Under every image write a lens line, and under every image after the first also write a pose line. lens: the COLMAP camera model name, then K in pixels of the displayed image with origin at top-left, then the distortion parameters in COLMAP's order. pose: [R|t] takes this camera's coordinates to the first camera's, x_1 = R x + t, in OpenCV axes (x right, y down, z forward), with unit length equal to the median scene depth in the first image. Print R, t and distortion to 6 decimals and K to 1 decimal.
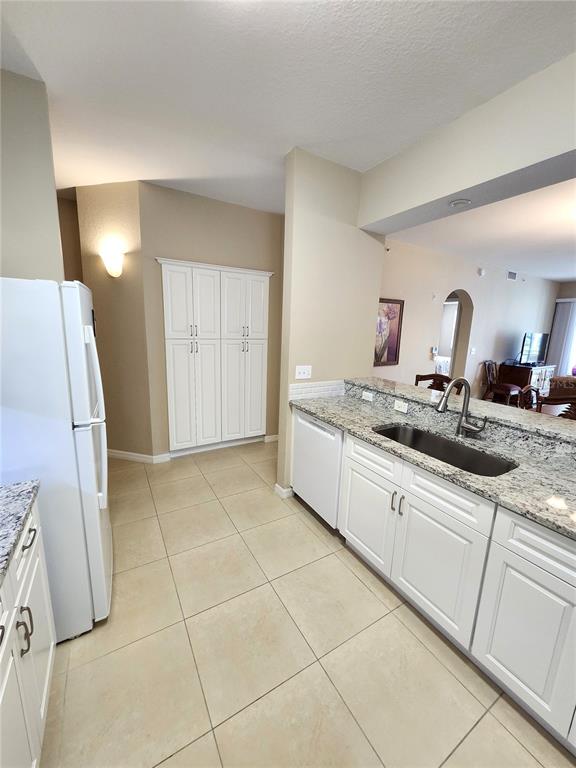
lens RADIAL K [[299.9, 0, 288.0], [0, 299.9, 384.0], [0, 0, 1]] dist [-0.003135, -0.000140]
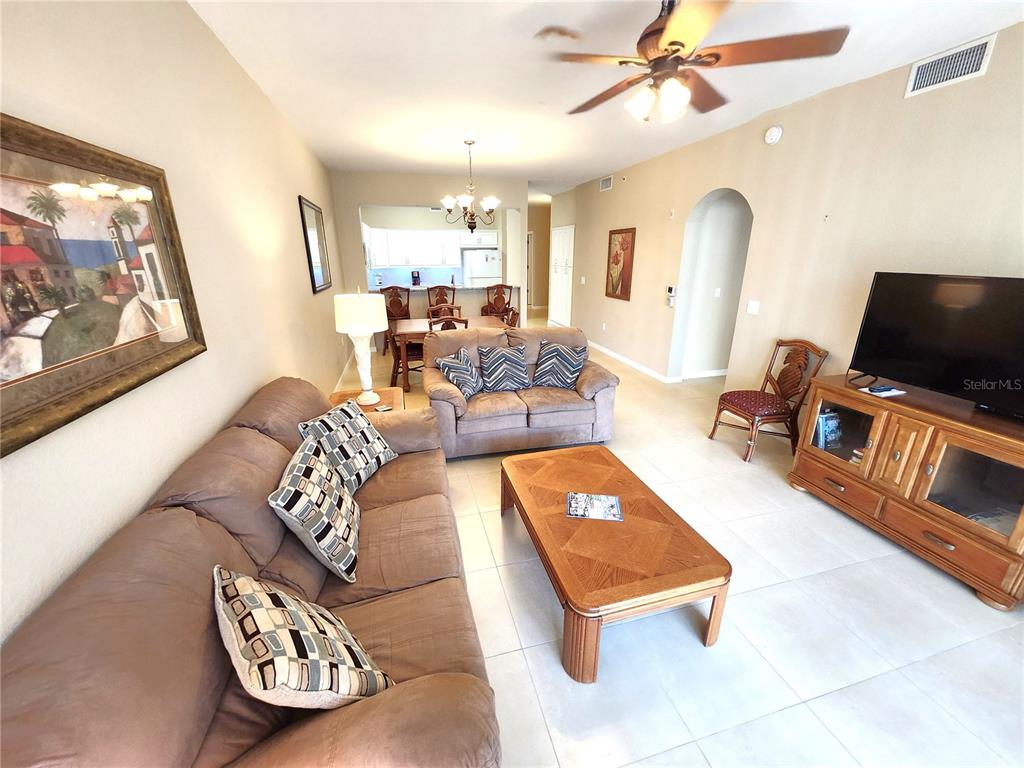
lens RADIAL K [[400.9, 0, 512.0], [0, 400.9, 384.0], [0, 0, 1]] dist [0.000740, -0.000006]
pose [[-0.268855, 0.275017, -0.923083, 3.952465], [-0.190431, 0.924275, 0.330836, -0.397391], [0.944168, 0.264731, -0.196124, 2.321561]]
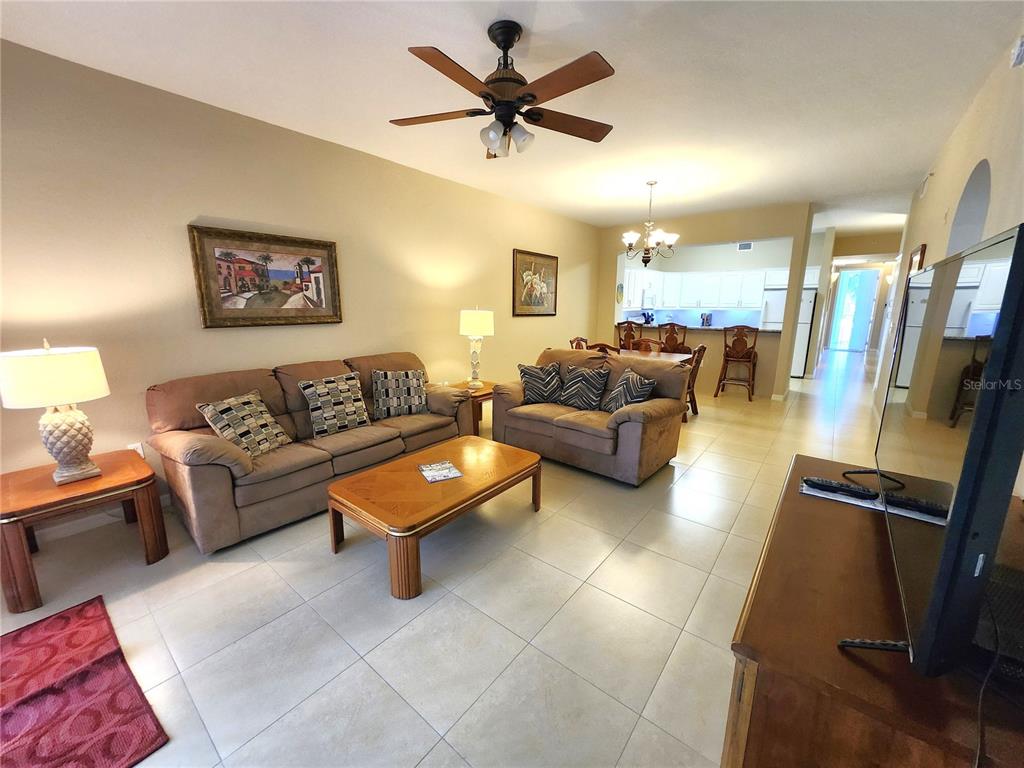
lens RADIAL K [[399.0, 0, 510.8], [0, 399.0, 386.5], [0, 0, 1]] dist [-0.003272, -0.000286]
pose [[-0.937268, 0.038991, -0.346422, 3.246867], [-0.097095, 0.925206, 0.366833, -0.525089], [0.334815, 0.377456, -0.863380, 3.438561]]
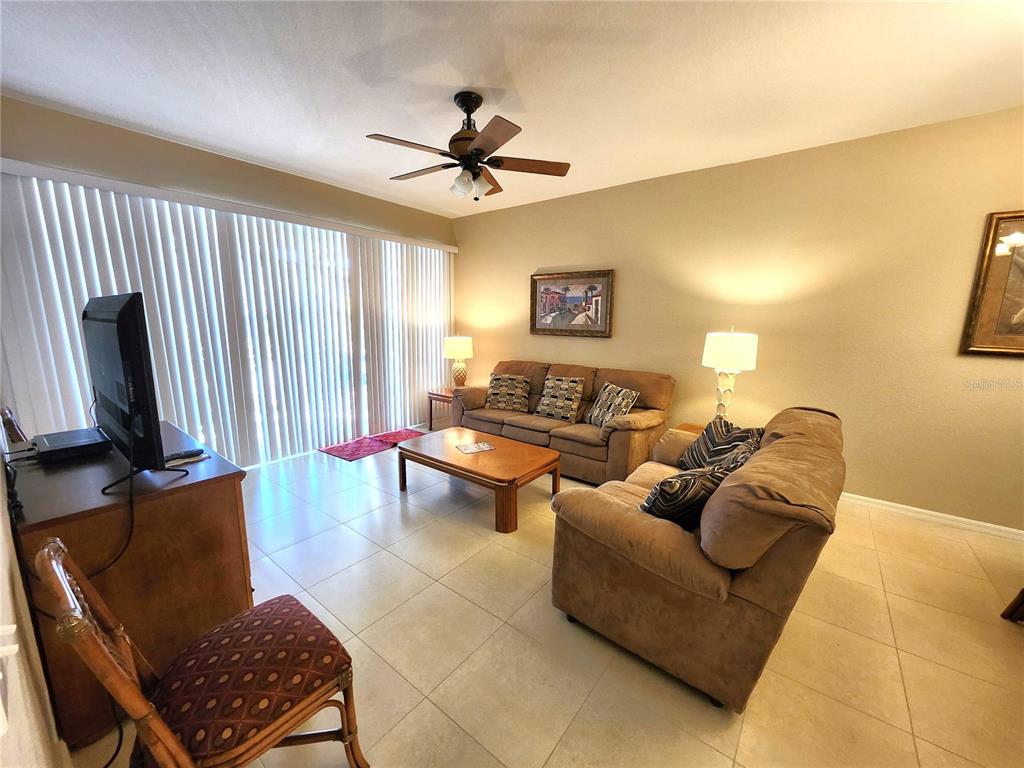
lens RADIAL K [[399.0, 0, 510.8], [0, 399.0, 386.5], [0, 0, 1]] dist [-0.003272, -0.000286]
pose [[-0.363523, -0.197583, 0.910391, 1.569544], [0.154975, 0.950806, 0.268237, -0.455363], [-0.918604, 0.238598, -0.315019, 2.719048]]
